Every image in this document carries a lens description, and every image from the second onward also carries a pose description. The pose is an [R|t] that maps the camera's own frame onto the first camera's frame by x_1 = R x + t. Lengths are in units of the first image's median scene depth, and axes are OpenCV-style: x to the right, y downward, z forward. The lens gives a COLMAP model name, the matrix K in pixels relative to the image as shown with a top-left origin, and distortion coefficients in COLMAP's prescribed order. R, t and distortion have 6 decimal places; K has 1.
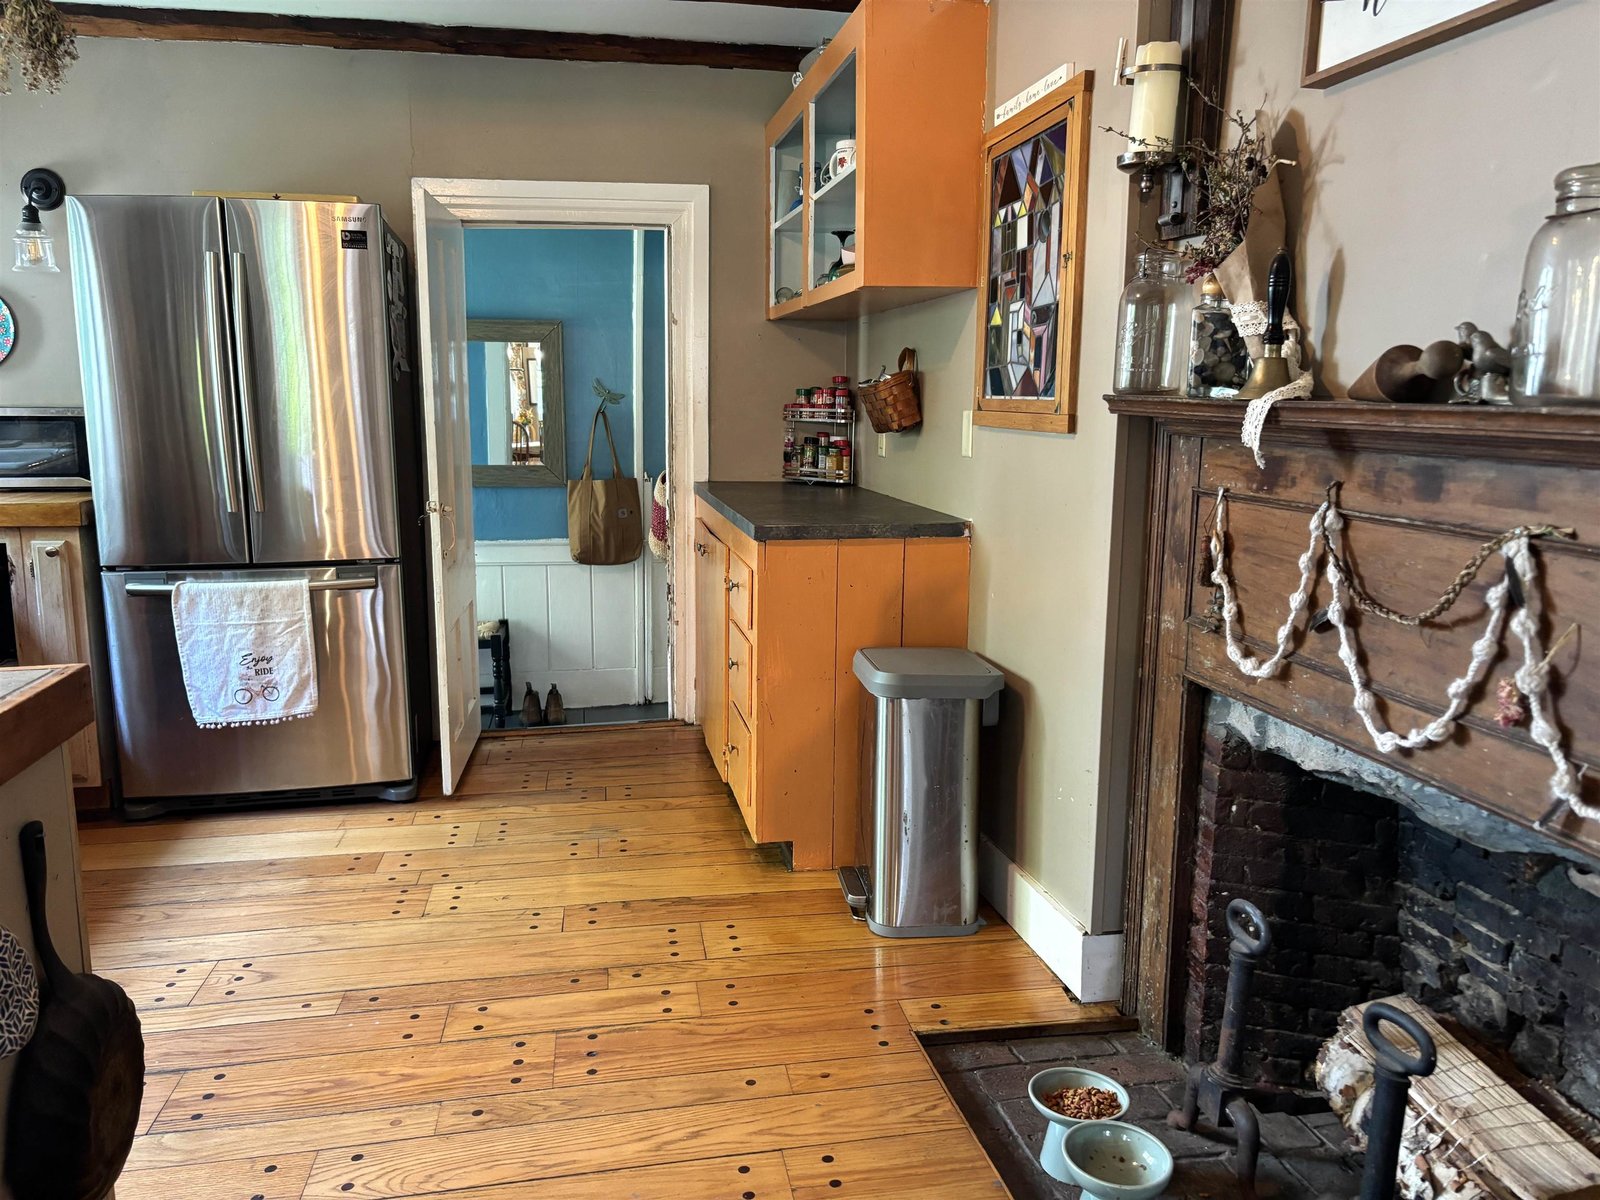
lens RADIAL K [[1182.4, 0, 805.3], [0, 1182.4, 607.9], [0, 0, 1]] dist [0.011602, 0.002250]
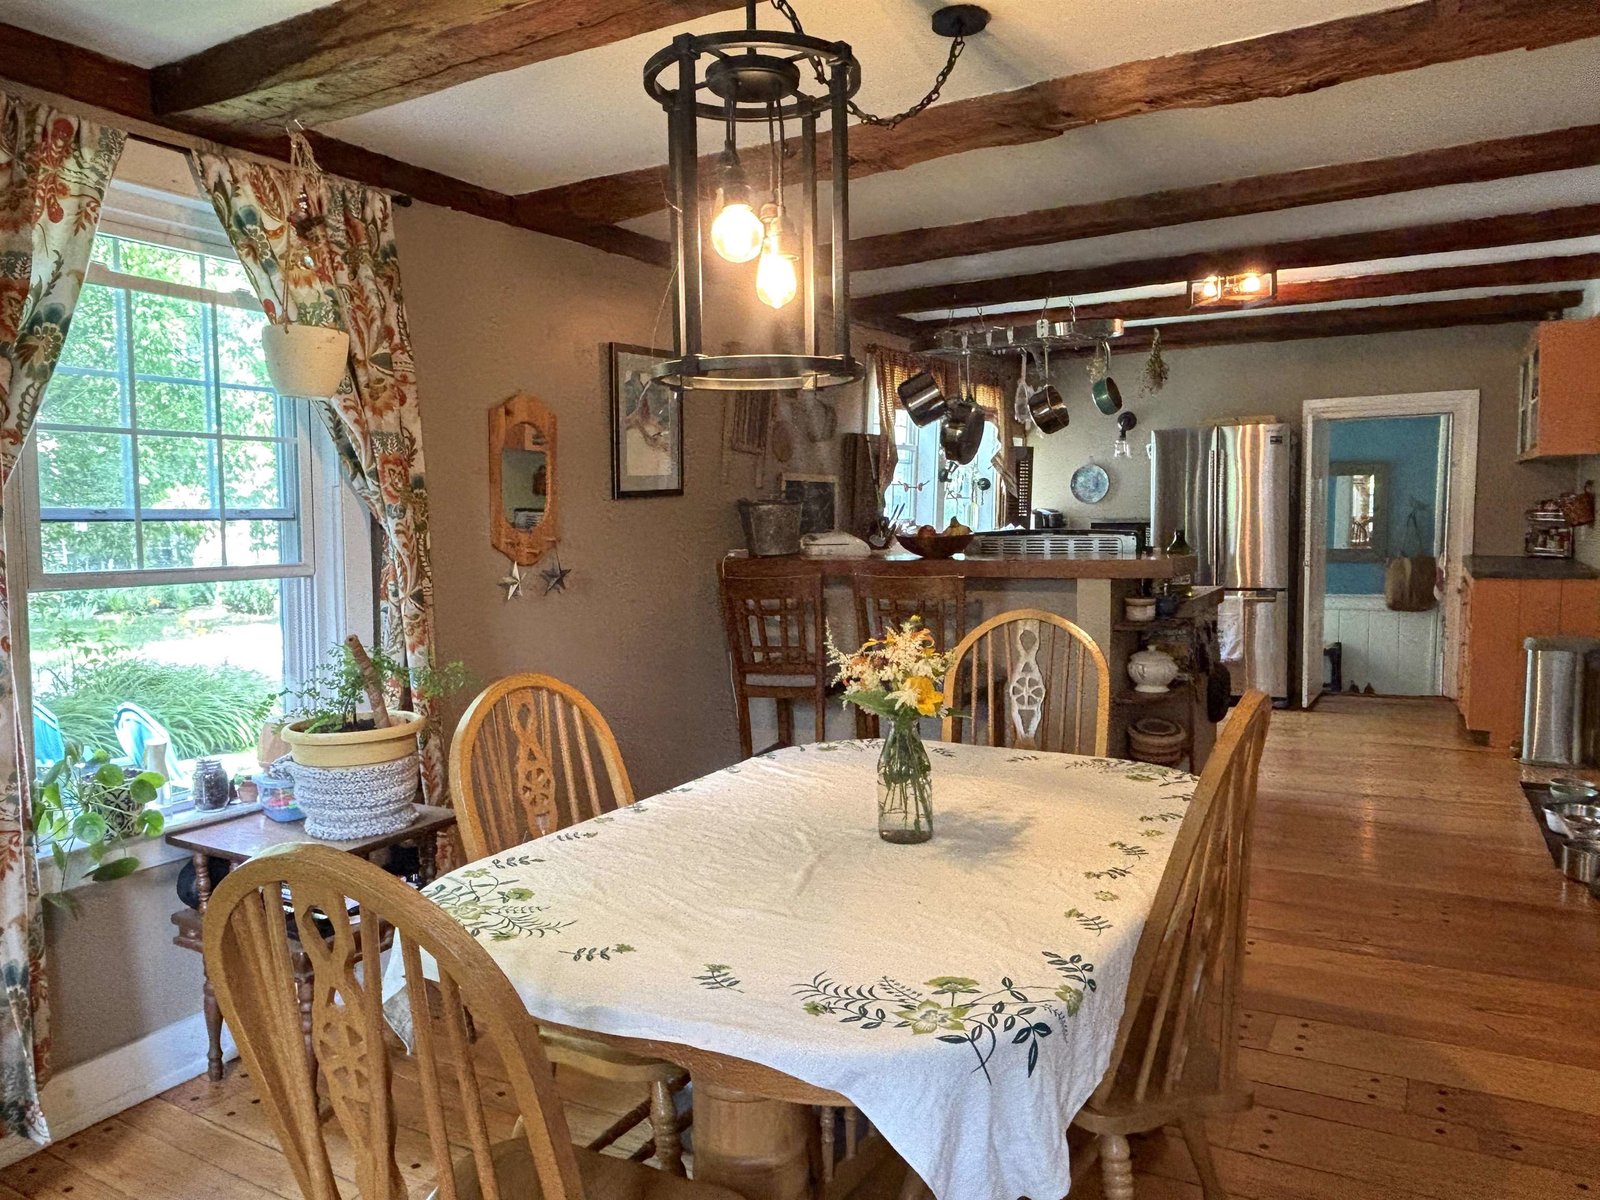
lens RADIAL K [[1126.1, 0, 802.4], [0, 1126.1, 604.3], [0, 0, 1]] dist [-0.002328, 0.000341]
pose [[0.766748, 0.033598, -0.641068, 0.223145], [-0.087912, 0.994717, -0.053014, 0.135870], [0.635900, 0.097006, 0.765651, -0.865713]]
